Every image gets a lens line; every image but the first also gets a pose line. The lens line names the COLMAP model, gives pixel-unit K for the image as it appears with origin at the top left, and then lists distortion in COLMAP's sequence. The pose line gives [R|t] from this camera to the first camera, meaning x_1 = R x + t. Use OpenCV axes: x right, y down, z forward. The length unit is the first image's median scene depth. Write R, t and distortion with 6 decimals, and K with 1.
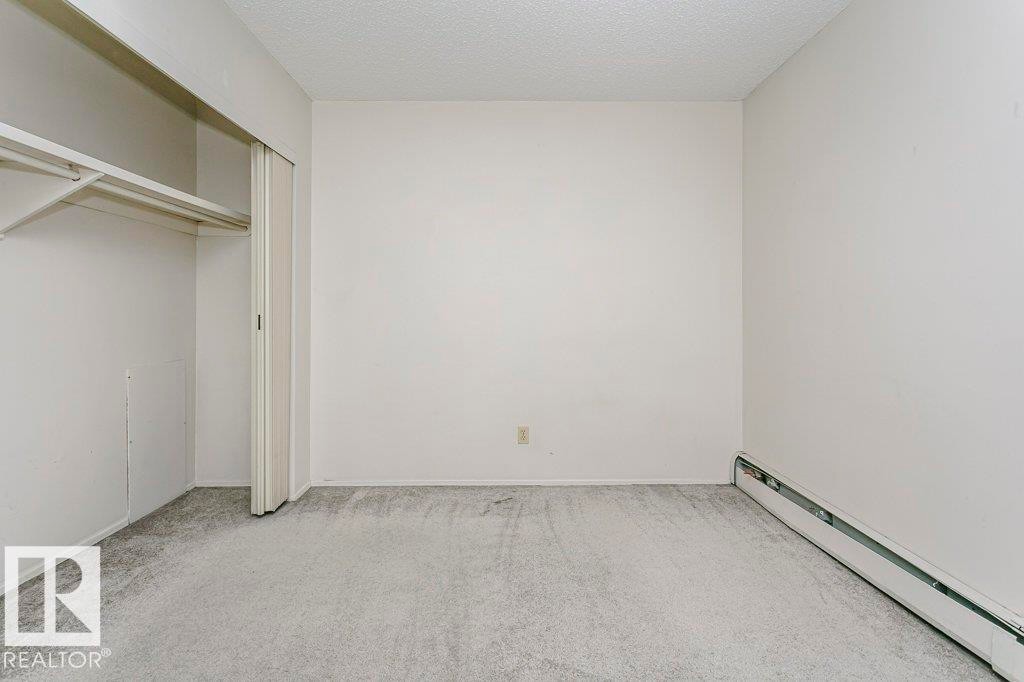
lens RADIAL K [[532.8, 0, 508.7], [0, 532.8, 338.9], [0, 0, 1]] dist [-0.000863, 0.001886]
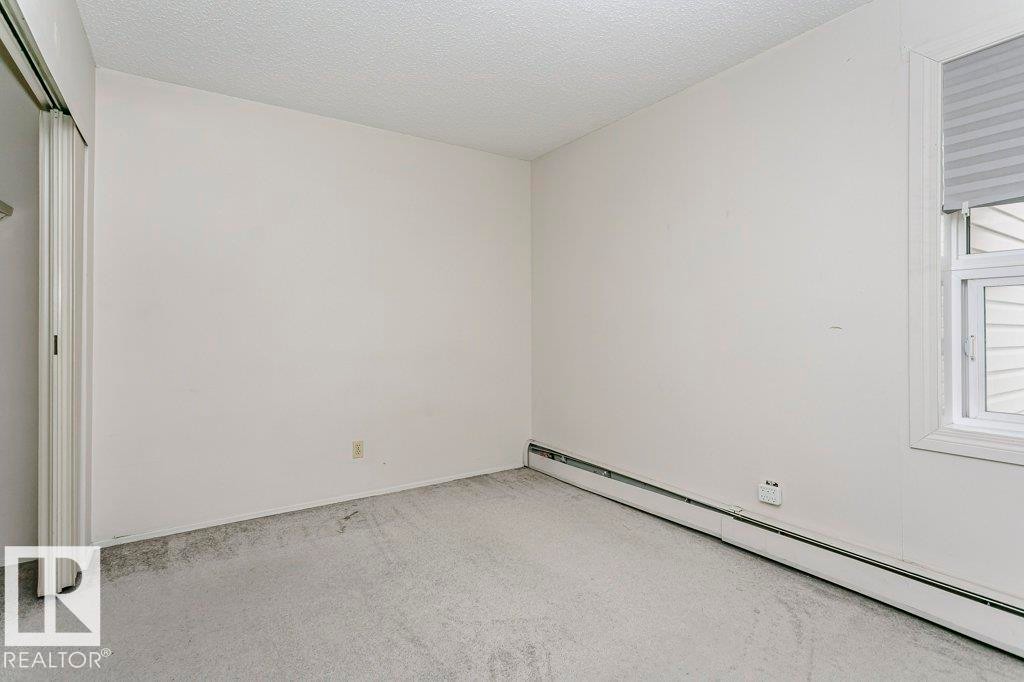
lens RADIAL K [[532.8, 0, 508.7], [0, 532.8, 338.9], [0, 0, 1]] dist [-0.000863, 0.001886]
pose [[0.826435, -0.015497, 0.562818, -0.320244], [0.029843, 0.999422, -0.016302, -0.006799], [-0.562240, 0.030269, 0.826420, -0.017537]]
